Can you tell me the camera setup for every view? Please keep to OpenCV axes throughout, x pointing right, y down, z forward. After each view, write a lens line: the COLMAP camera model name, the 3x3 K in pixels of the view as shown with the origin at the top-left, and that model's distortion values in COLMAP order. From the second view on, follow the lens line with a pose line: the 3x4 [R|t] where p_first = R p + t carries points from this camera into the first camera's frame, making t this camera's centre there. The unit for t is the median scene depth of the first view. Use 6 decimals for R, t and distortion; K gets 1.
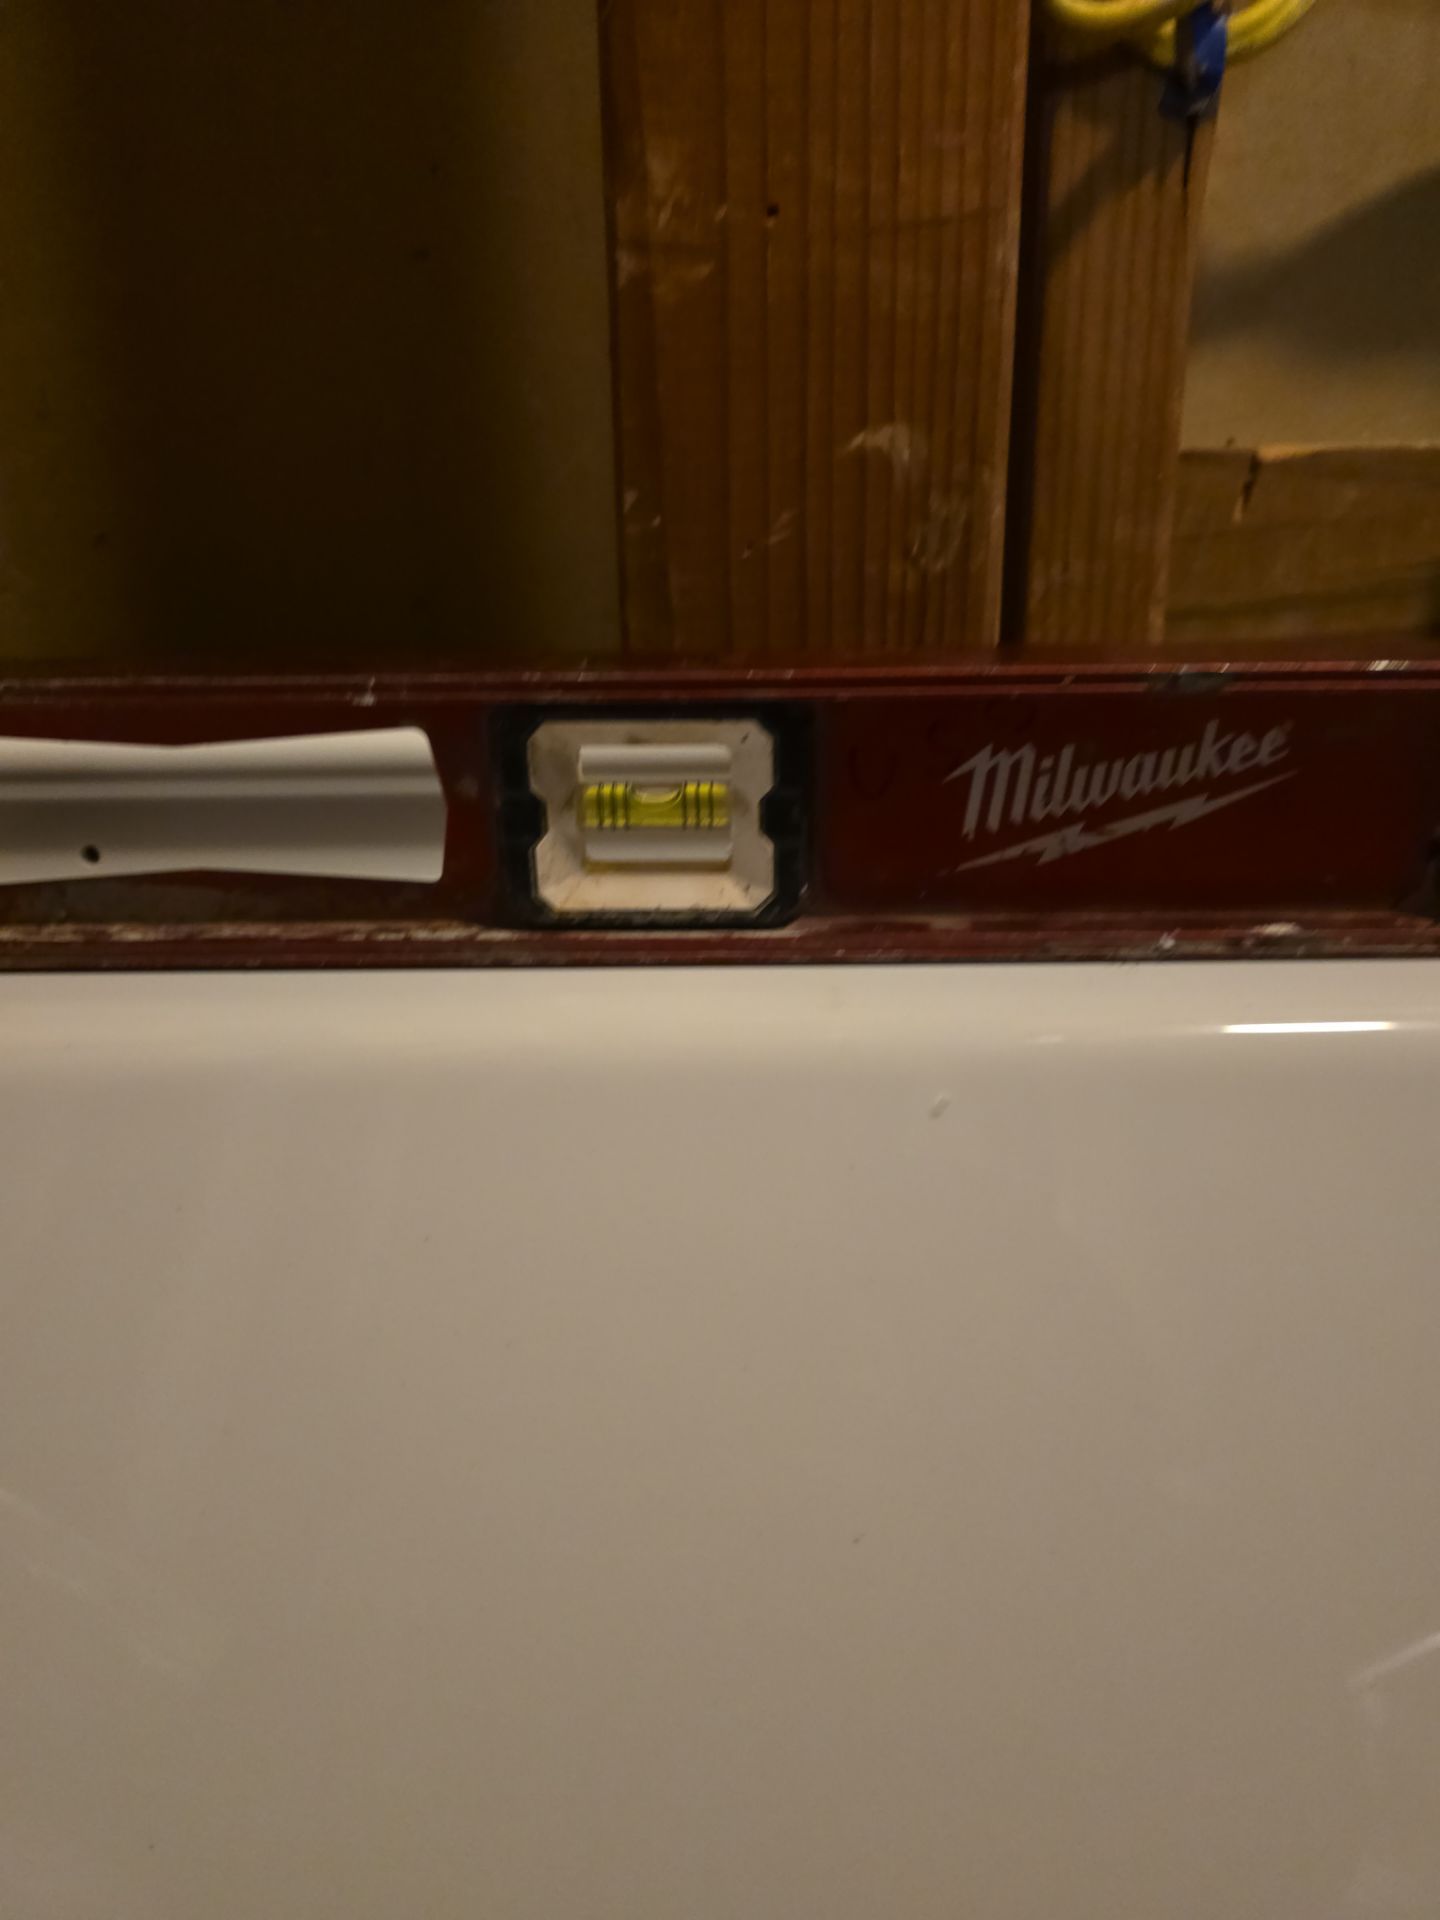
lens RADIAL K [[1233.0, 0, 716.6], [0, 1233.0, 973.8], [0, 0, 1]] dist [0.064031, -0.002905]
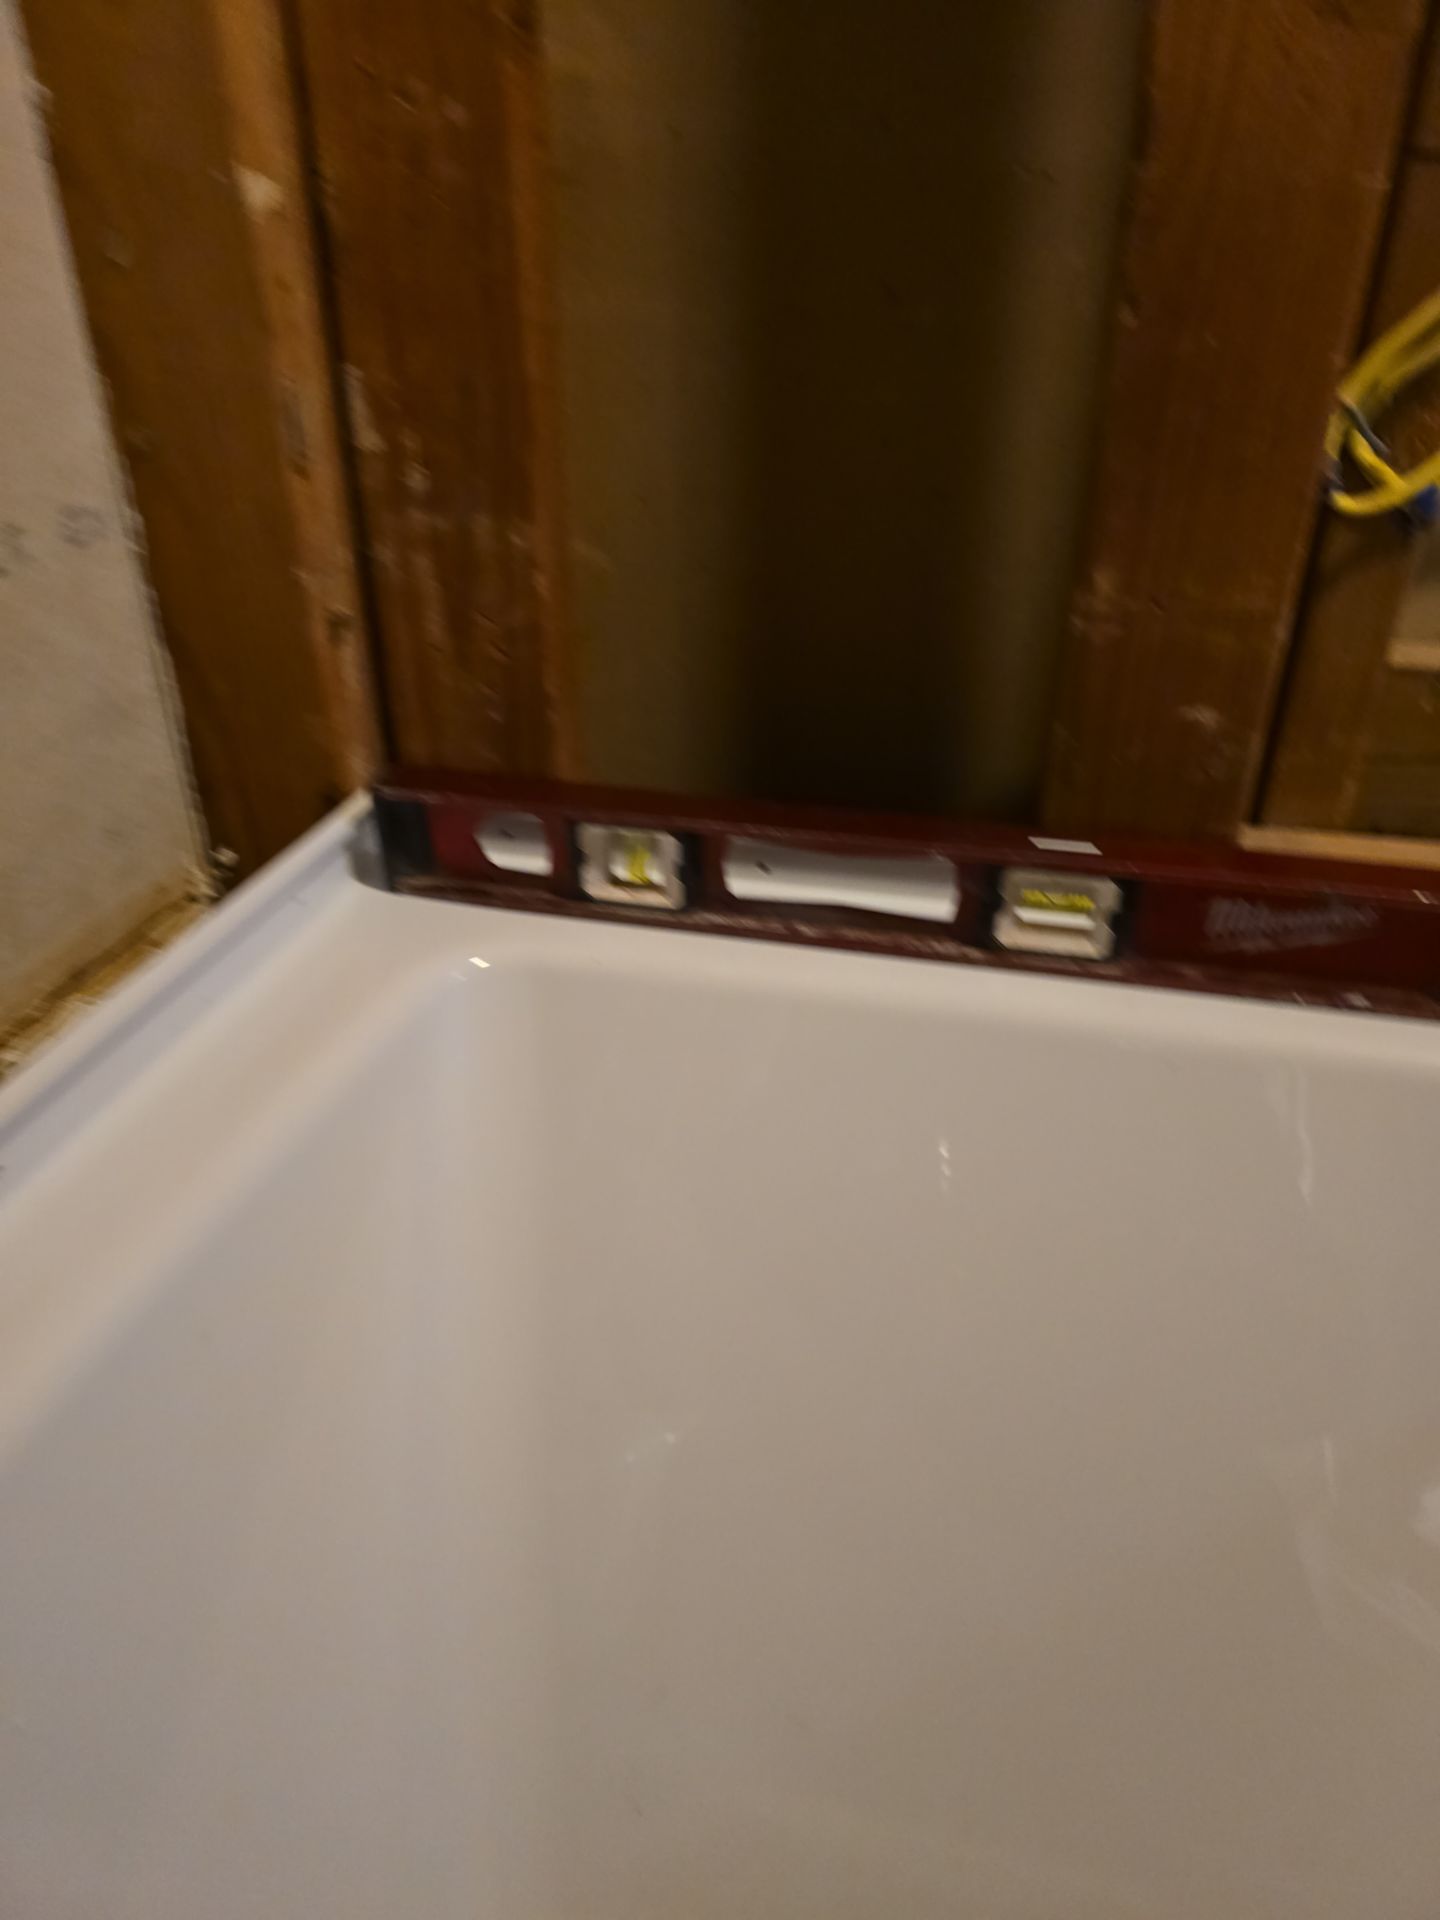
lens RADIAL K [[1233.0, 0, 716.6], [0, 1233.0, 973.8], [0, 0, 1]] dist [0.064031, -0.002905]
pose [[0.977230, 0.116949, -0.177043, -0.231735], [-0.078494, 0.974452, 0.210431, -0.420499], [0.197129, -0.191743, 0.961444, -1.206996]]
